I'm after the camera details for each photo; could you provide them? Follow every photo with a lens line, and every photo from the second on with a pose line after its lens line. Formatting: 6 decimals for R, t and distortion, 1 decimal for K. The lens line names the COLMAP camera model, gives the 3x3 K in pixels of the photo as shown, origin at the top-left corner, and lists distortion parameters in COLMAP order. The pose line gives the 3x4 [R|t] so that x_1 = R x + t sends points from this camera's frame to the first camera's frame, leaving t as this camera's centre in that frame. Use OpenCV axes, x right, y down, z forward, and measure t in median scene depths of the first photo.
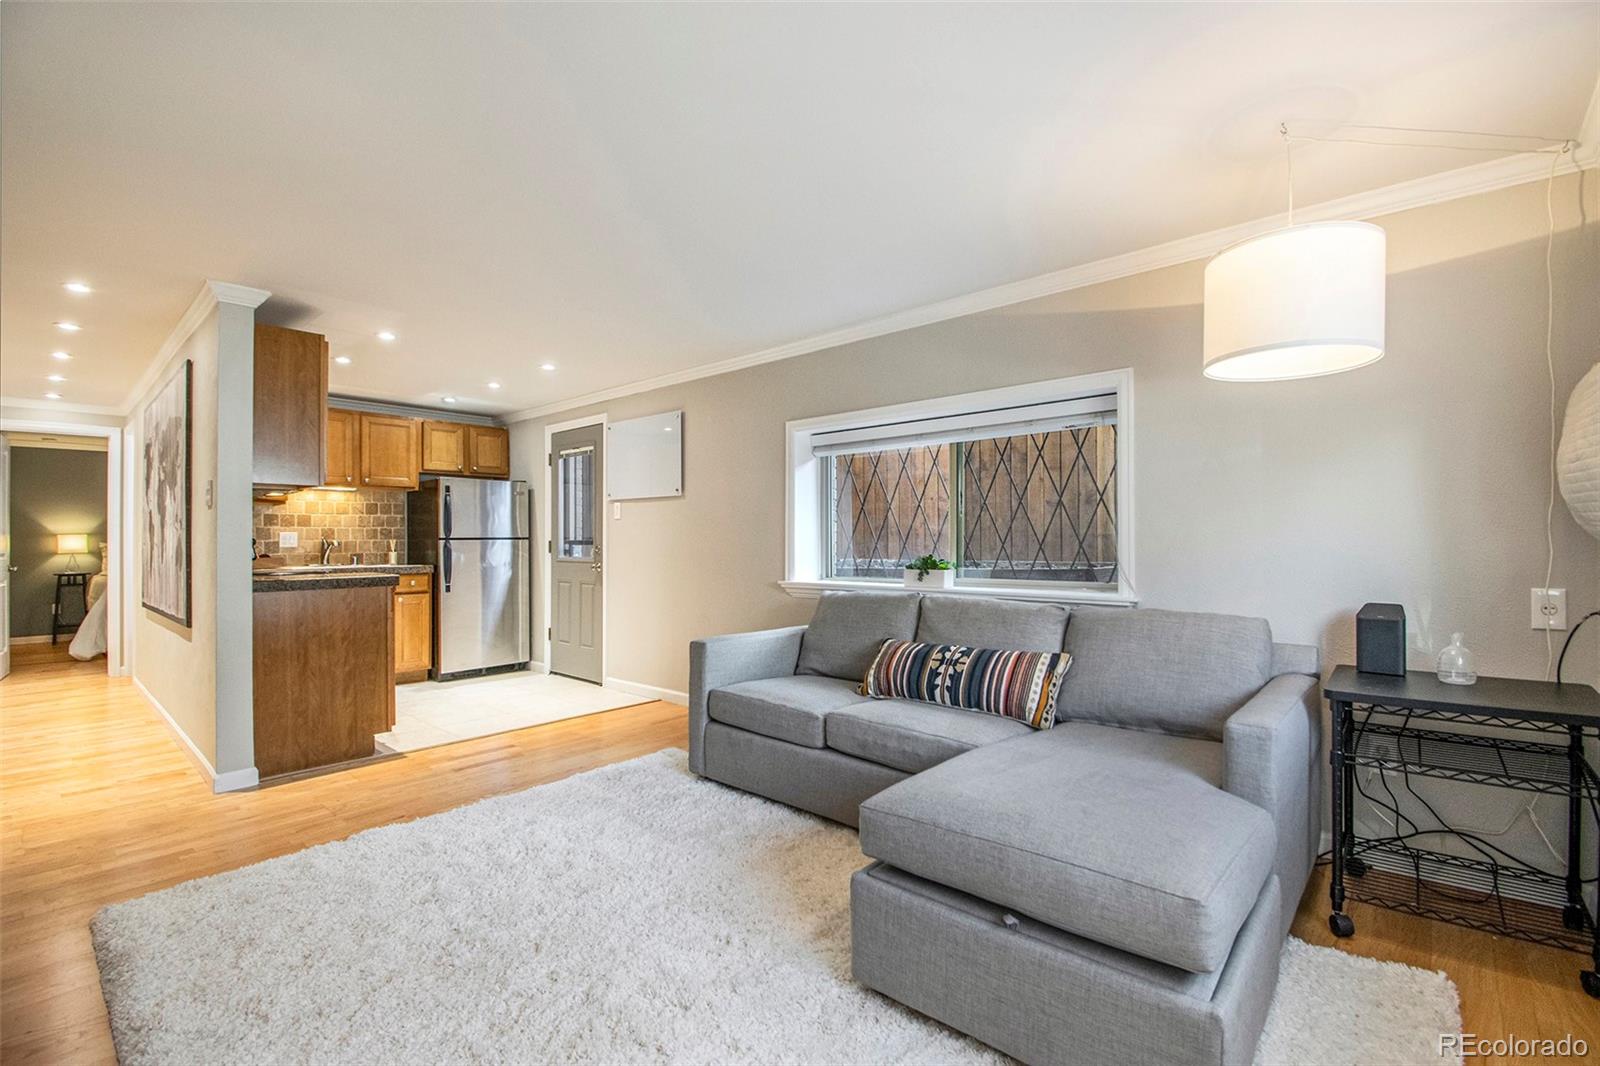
lens RADIAL K [[699.9, 0, 836.0], [0, 699.9, 528.2], [0, 0, 1]] dist [0.003081, -0.010844]
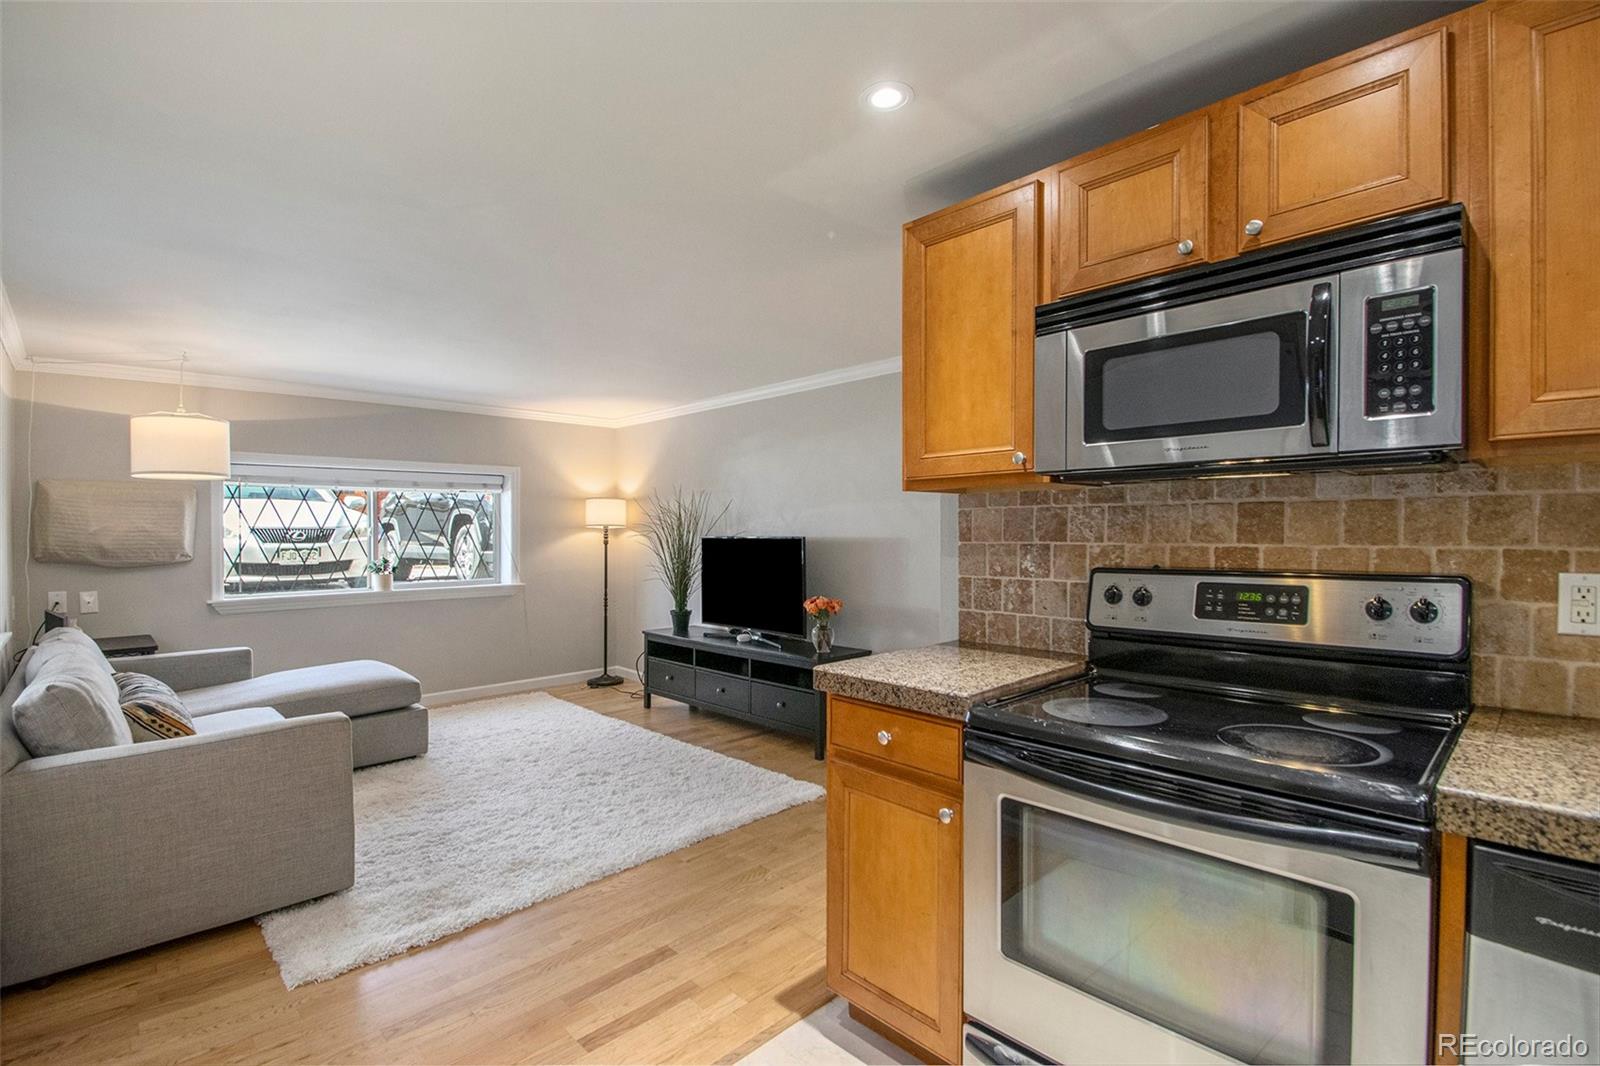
lens RADIAL K [[725.3, 0, 821.3], [0, 725.3, 539.2], [0, 0, 1]] dist [0.001206, -0.012316]
pose [[-0.995711, 0.010751, 0.091895, -0.465176], [0.010566, 0.999941, -0.002496, -0.012801], [-0.091917, -0.001515, -0.995766, 1.023144]]
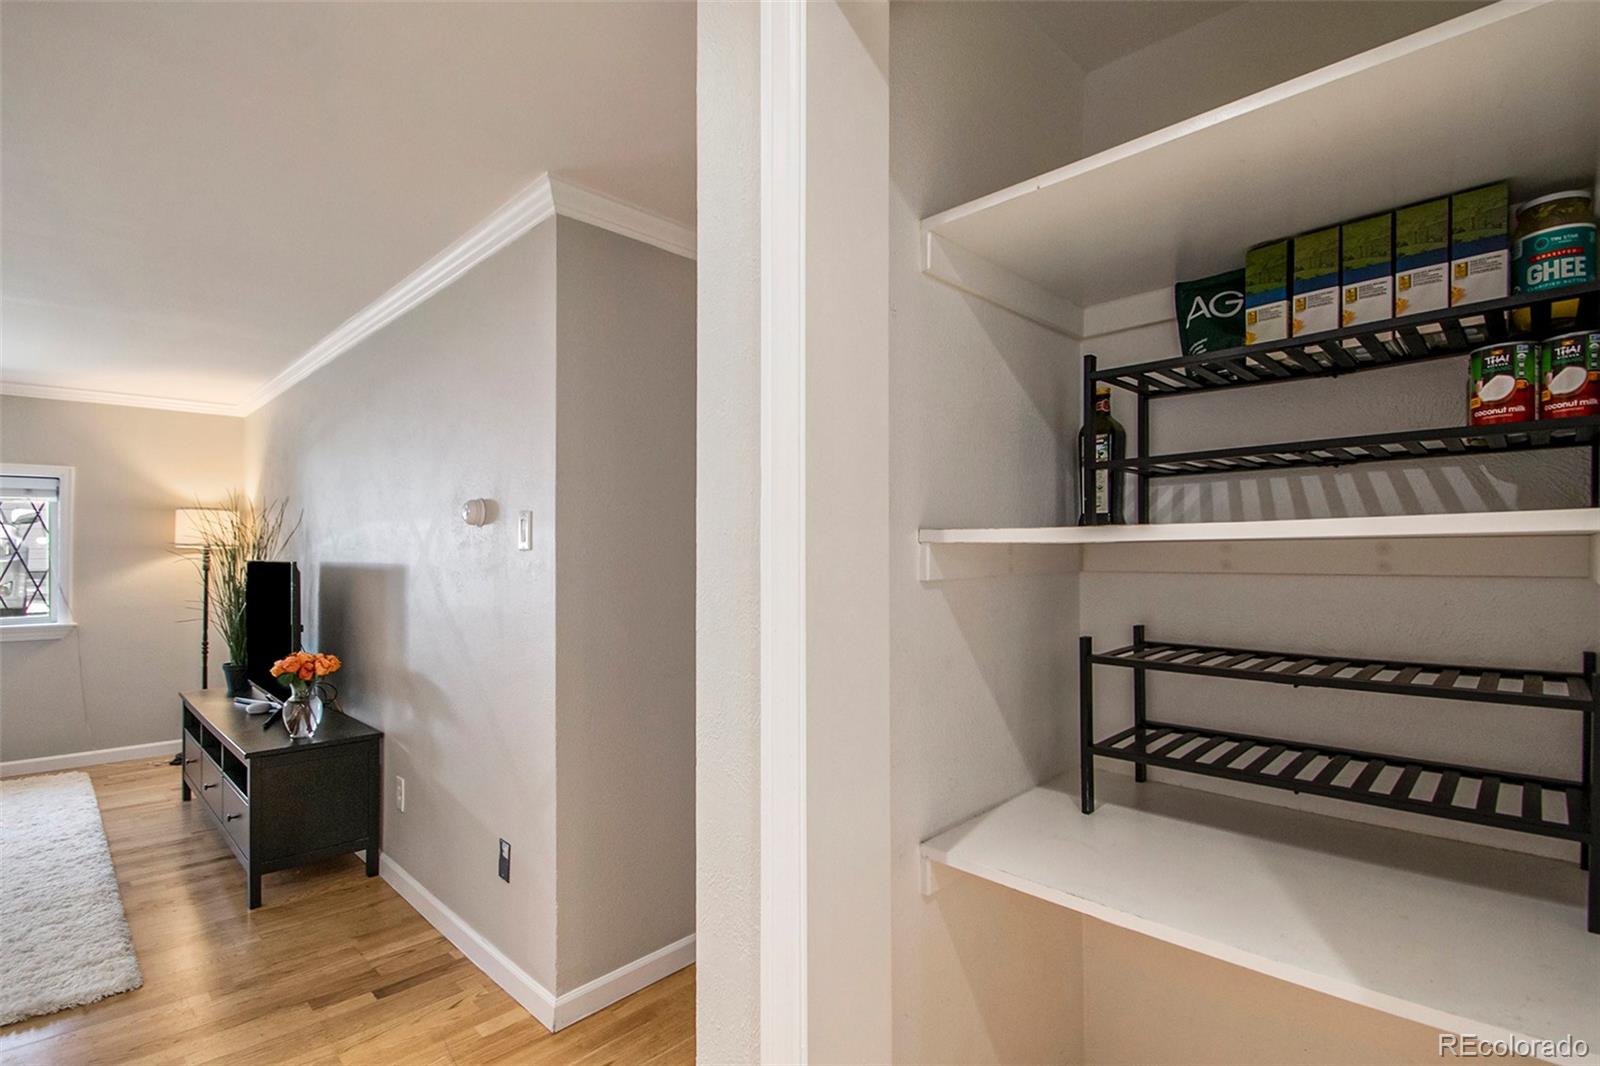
lens RADIAL K [[755.5, 0, 815.5], [0, 755.5, 547.8], [0, 0, 1]] dist [-0.000266, -0.016484]
pose [[-0.996957, 0.012233, 0.076983, -0.808899], [0.010883, 0.999780, -0.017934, -0.014413], [-0.077186, -0.017041, -0.996871, 0.748668]]
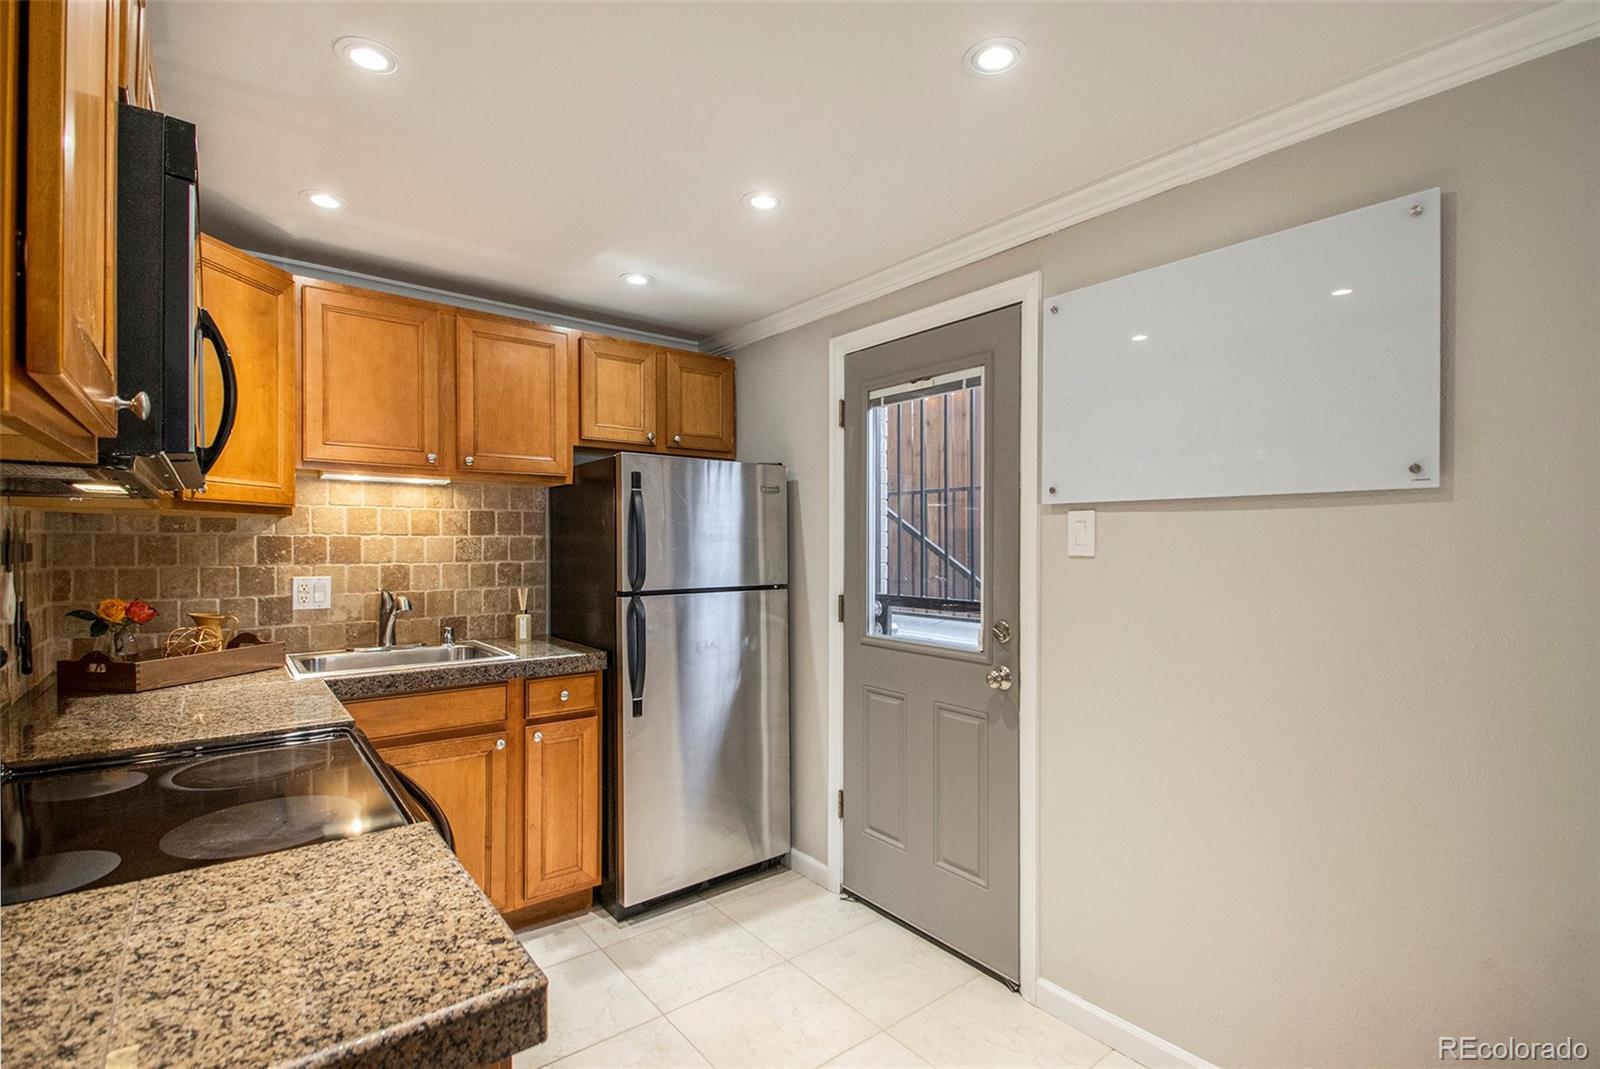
lens RADIAL K [[734.4, 0, 807.1], [0, 734.4, 544.0], [0, 0, 1]] dist [0.026760, -0.034191]
pose [[0.980065, 0.008613, -0.198488, -0.366442], [-0.005148, 0.999825, 0.017966, -0.024918], [0.198608, -0.016586, 0.979939, 0.582111]]
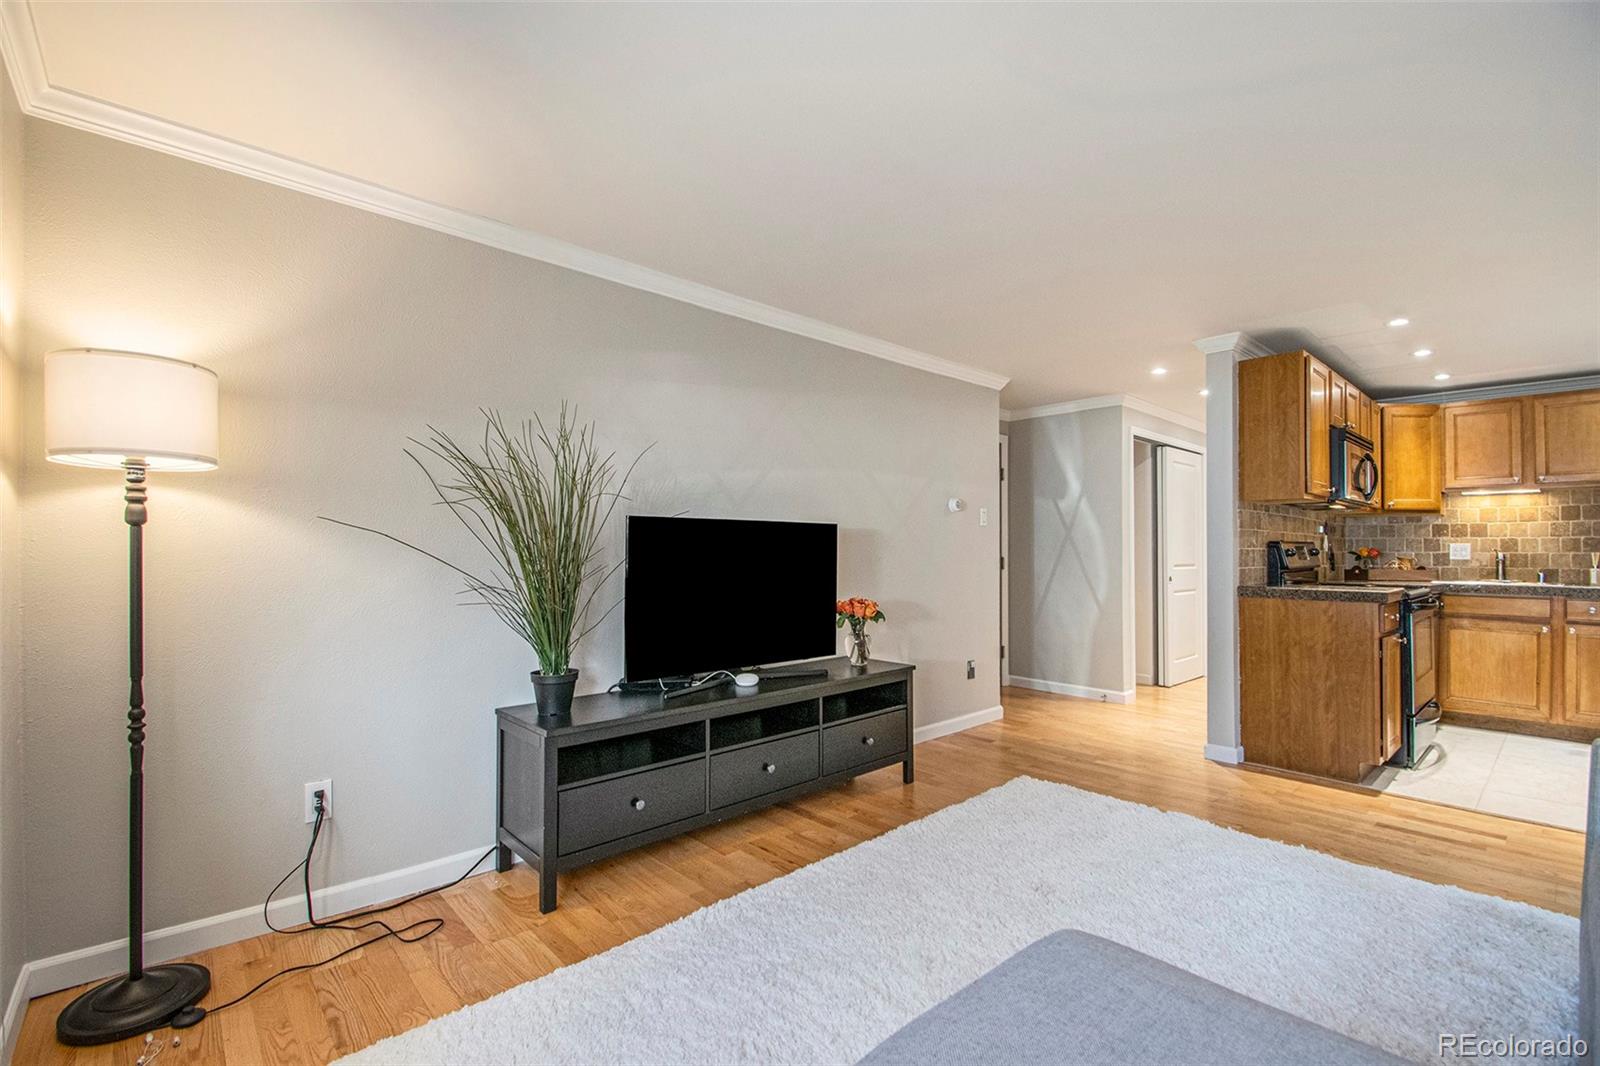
lens RADIAL K [[706.1, 0, 800.3], [0, 706.1, 543.8], [0, 0, 1]] dist [0.001931, -0.016310]
pose [[-0.150192, -0.003634, -0.988650, 0.248324], [0.009722, 0.999939, -0.005152, 0.002703], [0.988609, -0.010385, -0.150148, 0.274161]]
